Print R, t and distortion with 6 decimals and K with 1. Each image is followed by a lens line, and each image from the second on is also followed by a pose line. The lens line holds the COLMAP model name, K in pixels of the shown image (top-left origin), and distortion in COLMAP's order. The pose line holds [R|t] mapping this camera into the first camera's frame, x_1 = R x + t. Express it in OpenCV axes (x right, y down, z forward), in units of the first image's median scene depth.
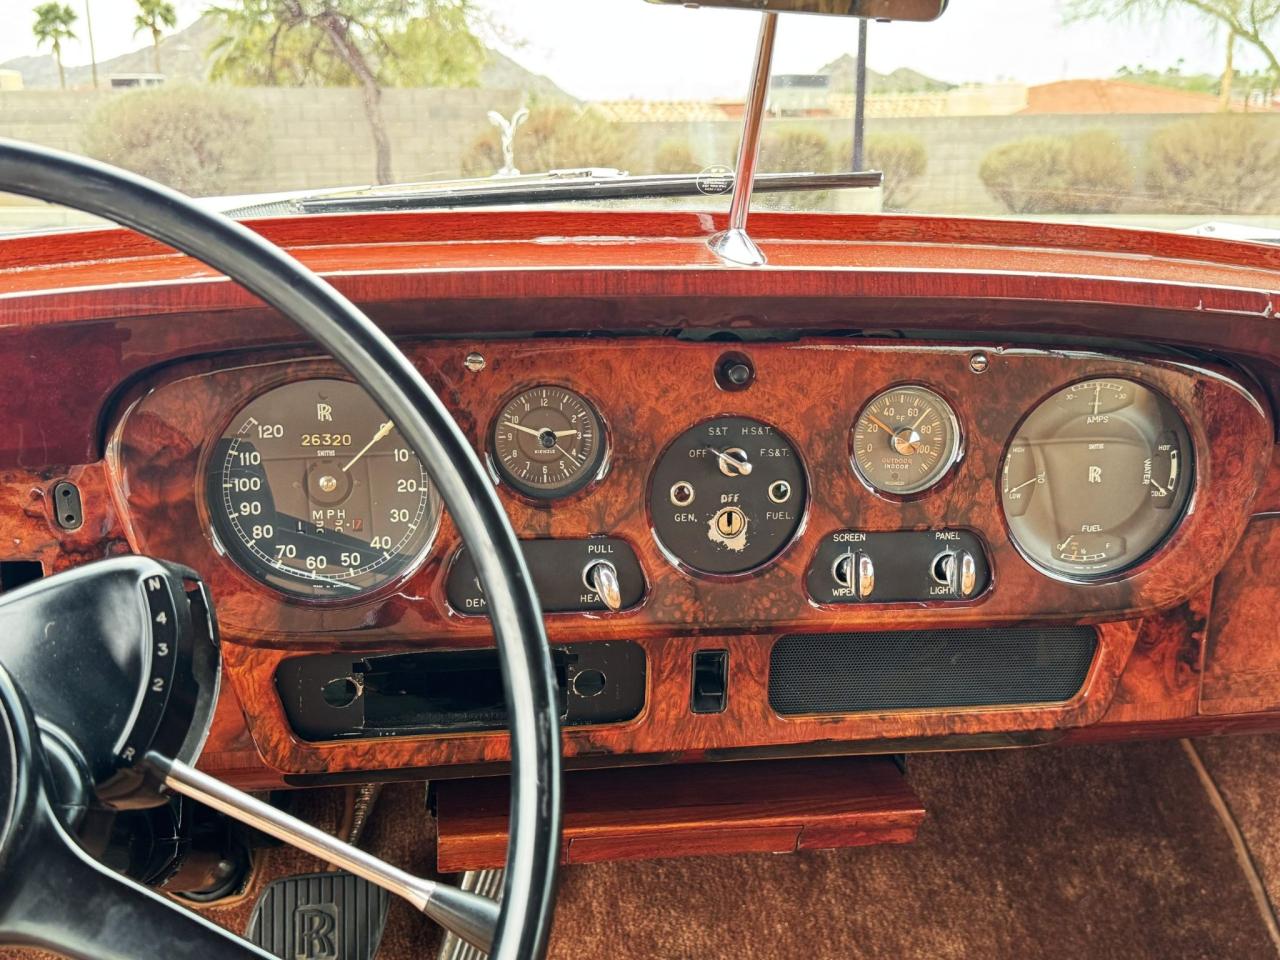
lens RADIAL K [[1309.8, 0, 640.0], [0, 1309.8, 480.0], [0, 0, 1]] dist [0.147996, -0.289283]
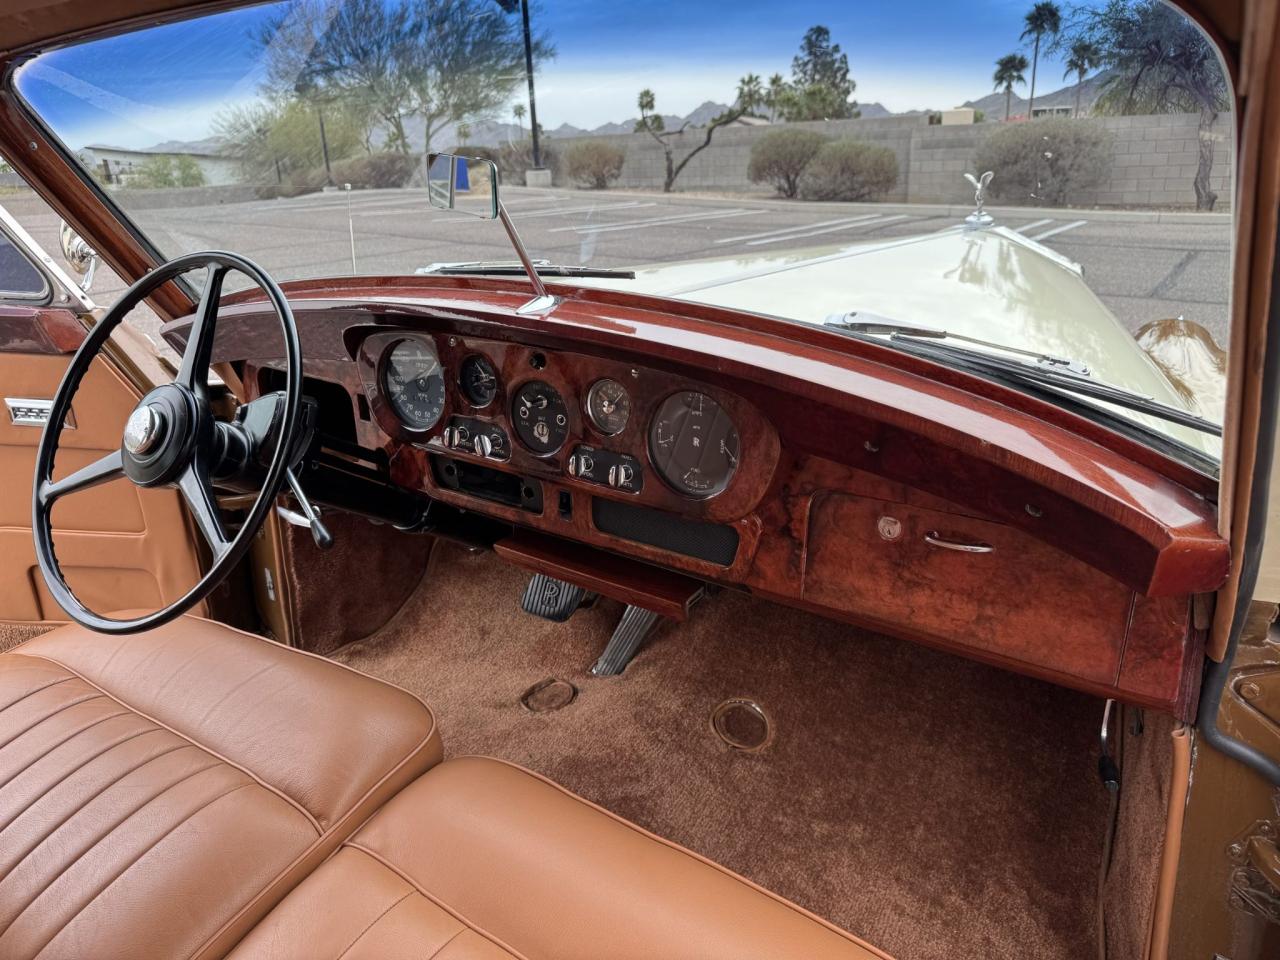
lens RADIAL K [[909.2, 0, 640.0], [0, 909.2, 480.0], [0, 0, 1]] dist [0.012162, -0.000342]
pose [[0.726863, 0.219990, -0.650595, 1.054612], [-0.157785, 0.975461, 0.153558, -0.127227], [0.668411, -0.008962, 0.743738, -0.013326]]
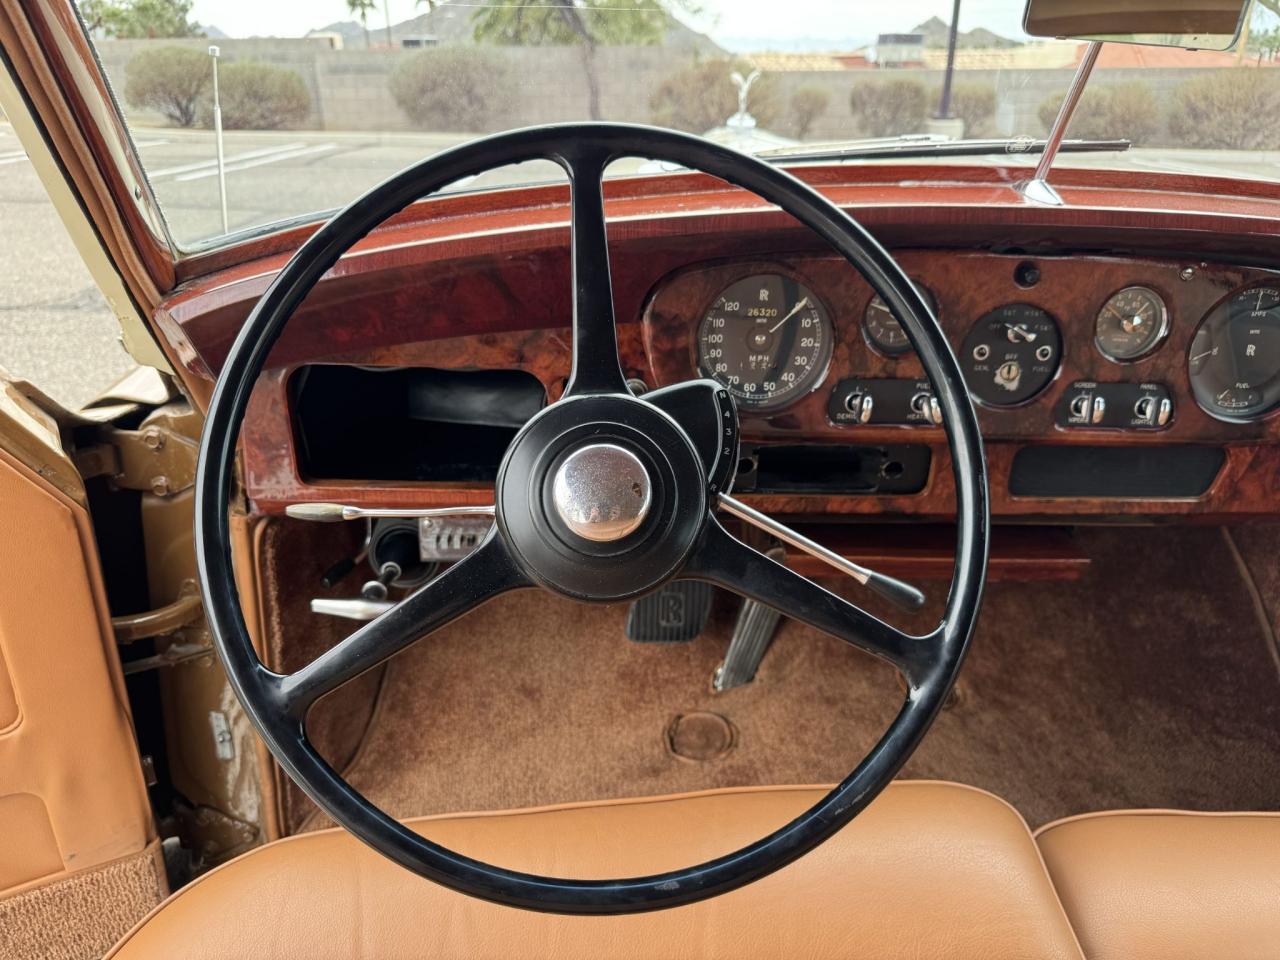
lens RADIAL K [[922.5, 0, 640.0], [0, 922.5, 480.0], [0, 0, 1]] dist [0.000266, -0.000108]
pose [[0.991386, 0.055553, -0.118606, -0.205233], [-0.036684, 0.987121, 0.155716, 0.003729], [0.125729, -0.150023, 0.980656, -0.138076]]
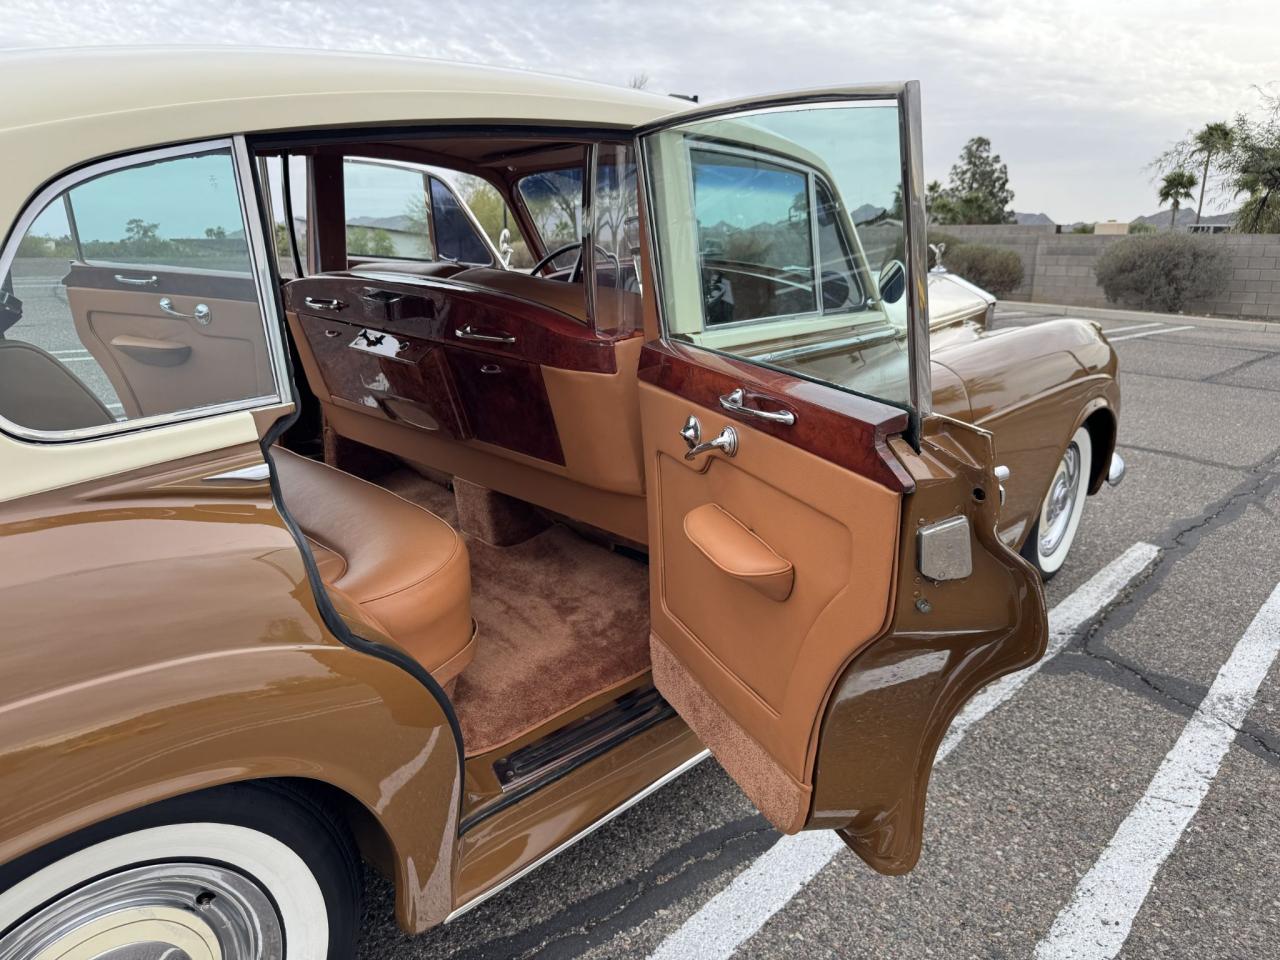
lens RADIAL K [[909.2, 0, 640.0], [0, 909.2, 480.0], [0, 0, 1]] dist [0.012162, -0.000342]
pose [[0.608229, 0.218228, -0.763174, 3.093323], [-0.234222, 0.967996, 0.090128, 0.469244], [0.758418, 0.123933, 0.639877, -1.719353]]
